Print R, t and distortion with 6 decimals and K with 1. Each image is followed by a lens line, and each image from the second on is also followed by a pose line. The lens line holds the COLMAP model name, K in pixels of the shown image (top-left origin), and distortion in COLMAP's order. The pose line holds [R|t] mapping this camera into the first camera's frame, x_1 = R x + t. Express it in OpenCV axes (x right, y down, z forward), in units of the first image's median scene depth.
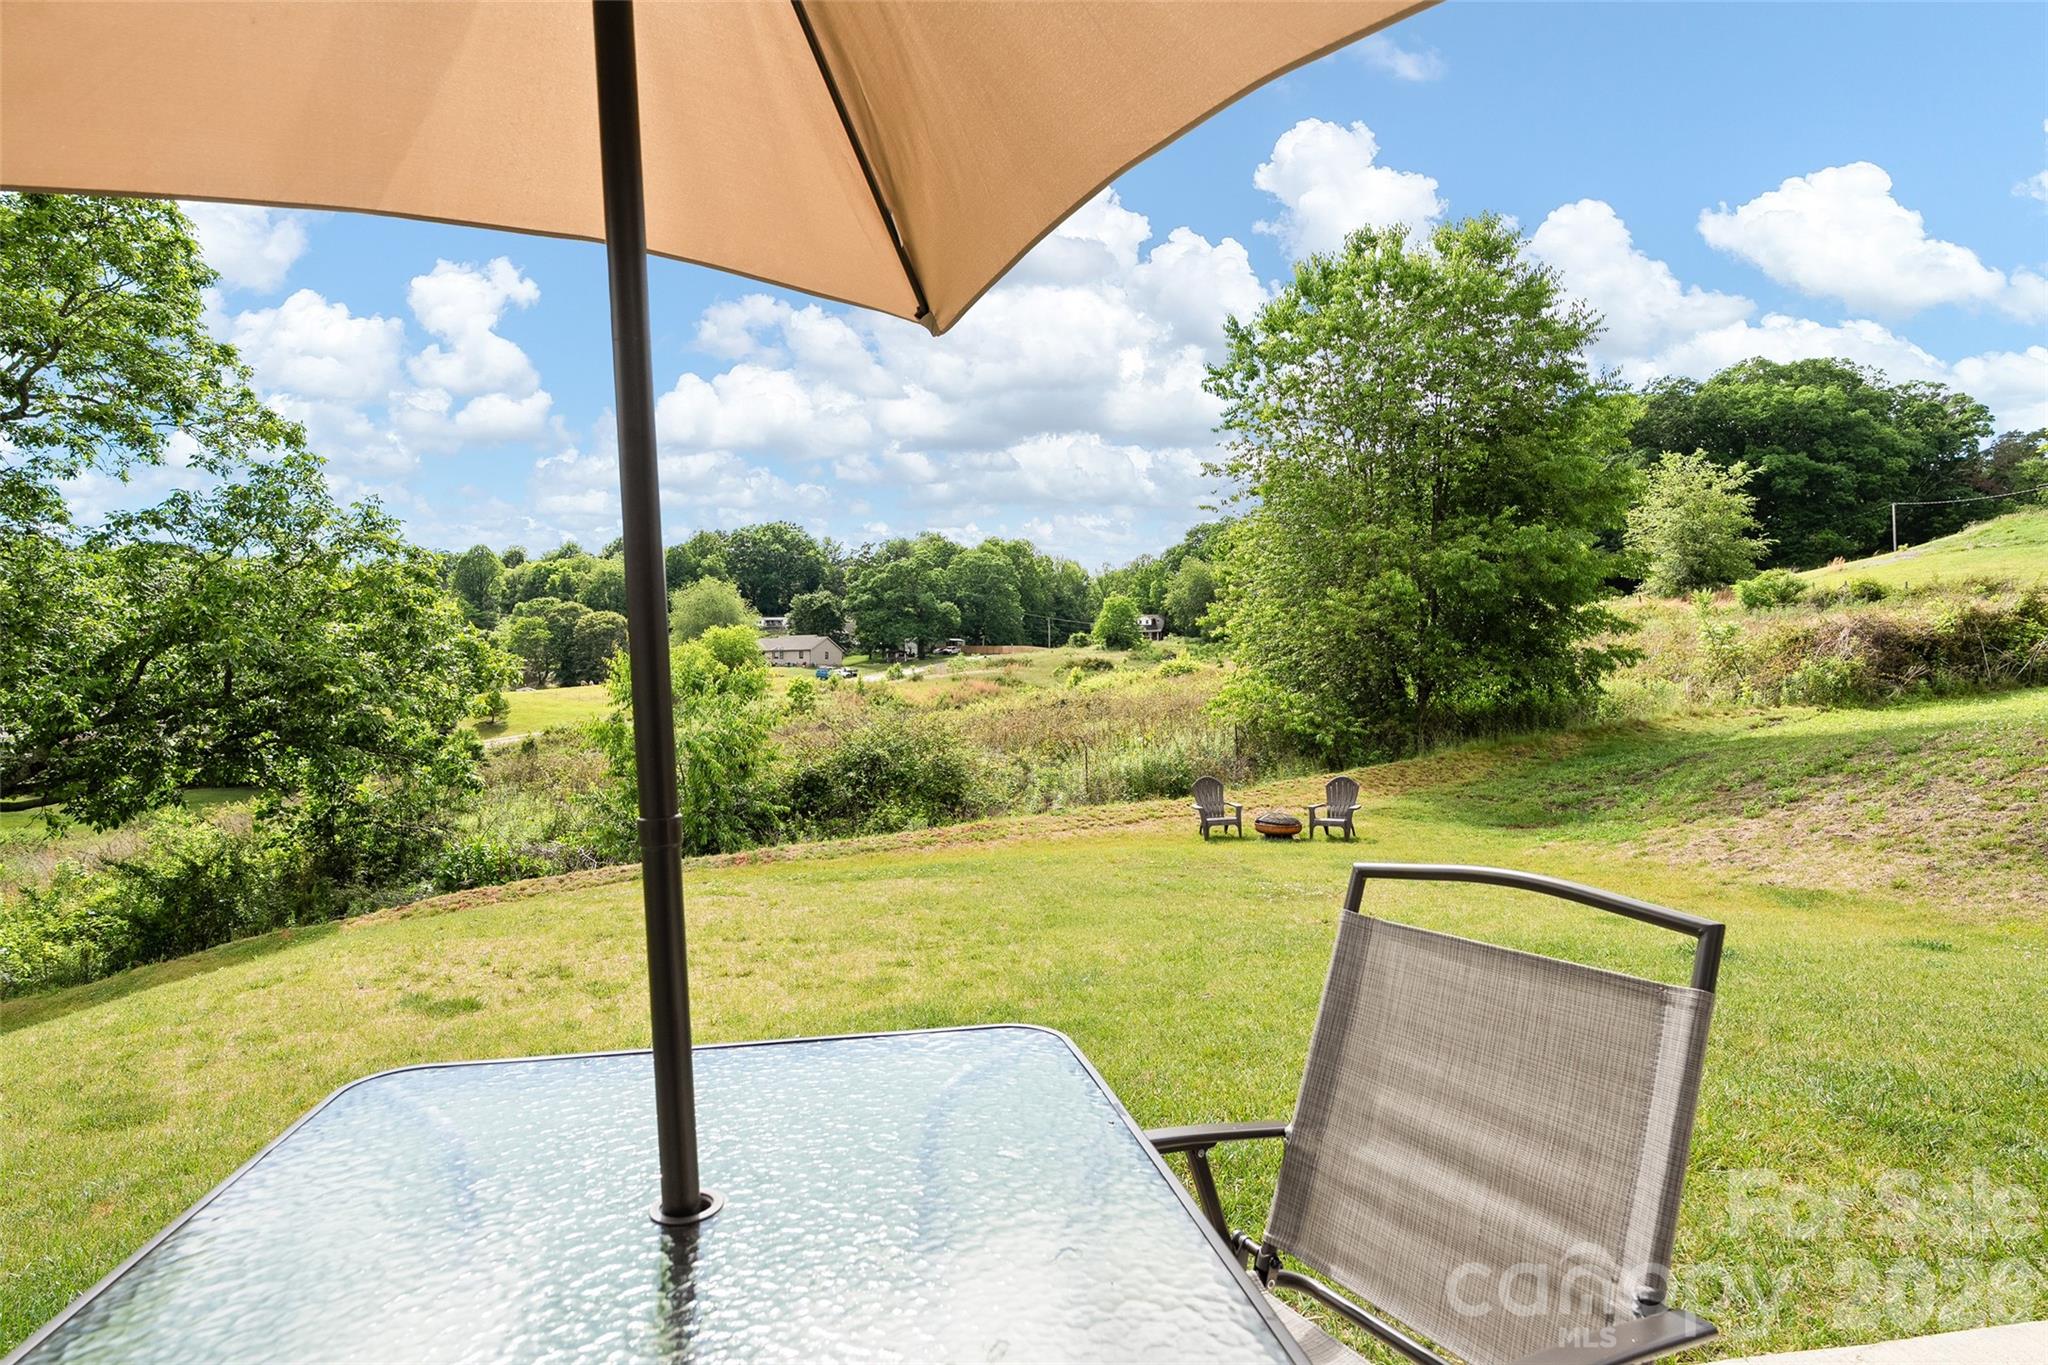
lens RADIAL K [[1033.2, 0, 1024.0], [0, 1033.2, 682.5], [0, 0, 1]] dist [-0.000445, 0.000534]
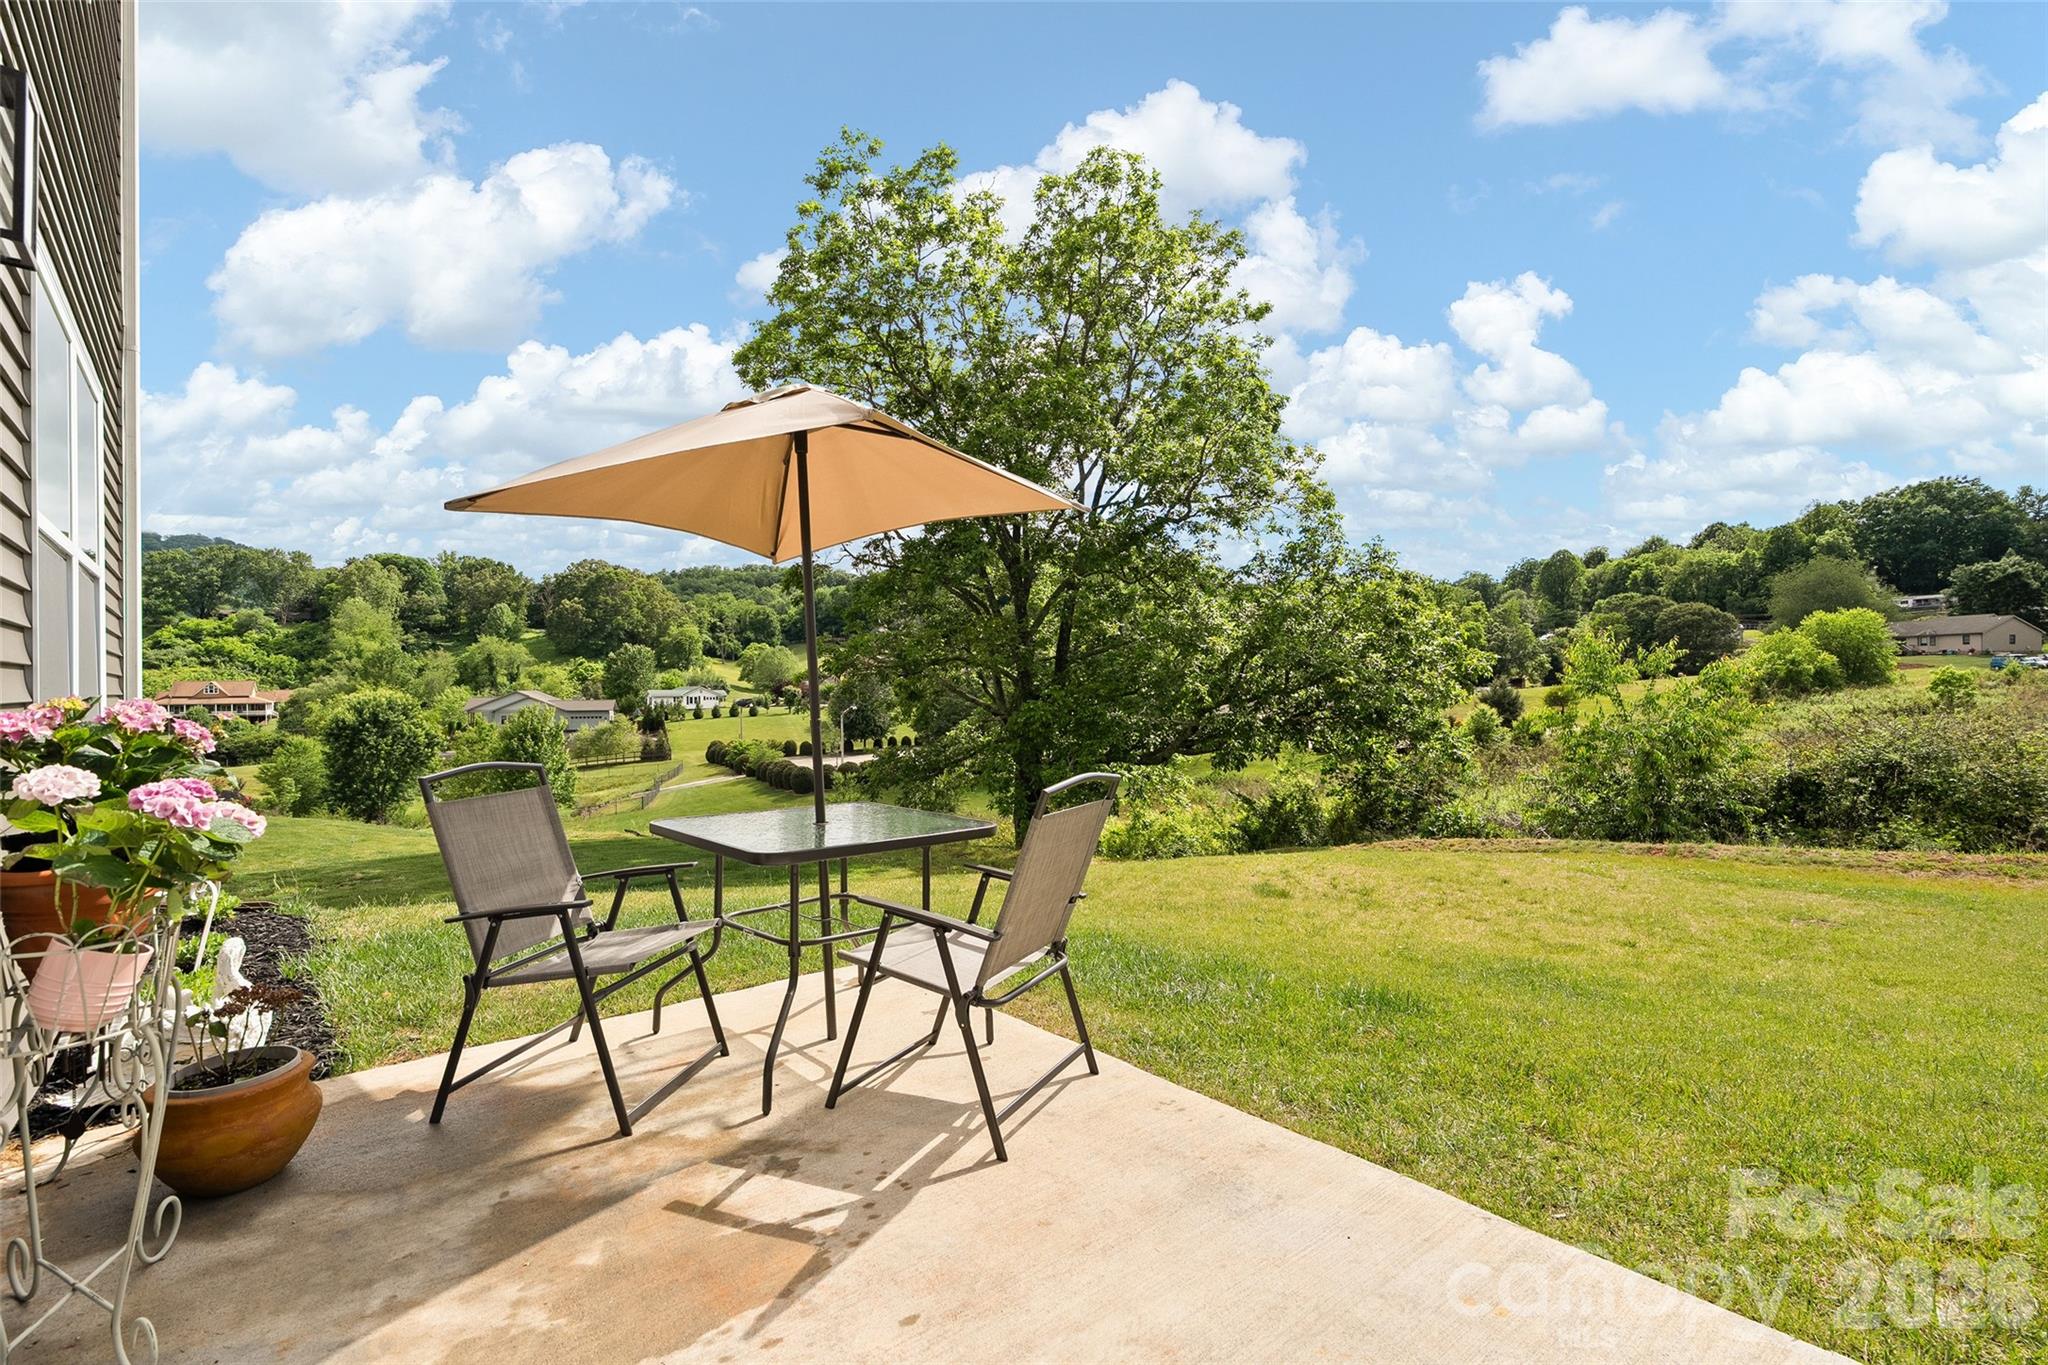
lens RADIAL K [[922.4, 0, 1024.0], [0, 922.4, 682.5], [0, 0, 1]] dist [-0.005830, 0.002346]
pose [[0.529213, 0.002778, -0.848485, 0.122534], [0.003488, 0.999979, 0.005449, -0.000830], [0.848482, -0.005843, 0.529192, -0.008215]]
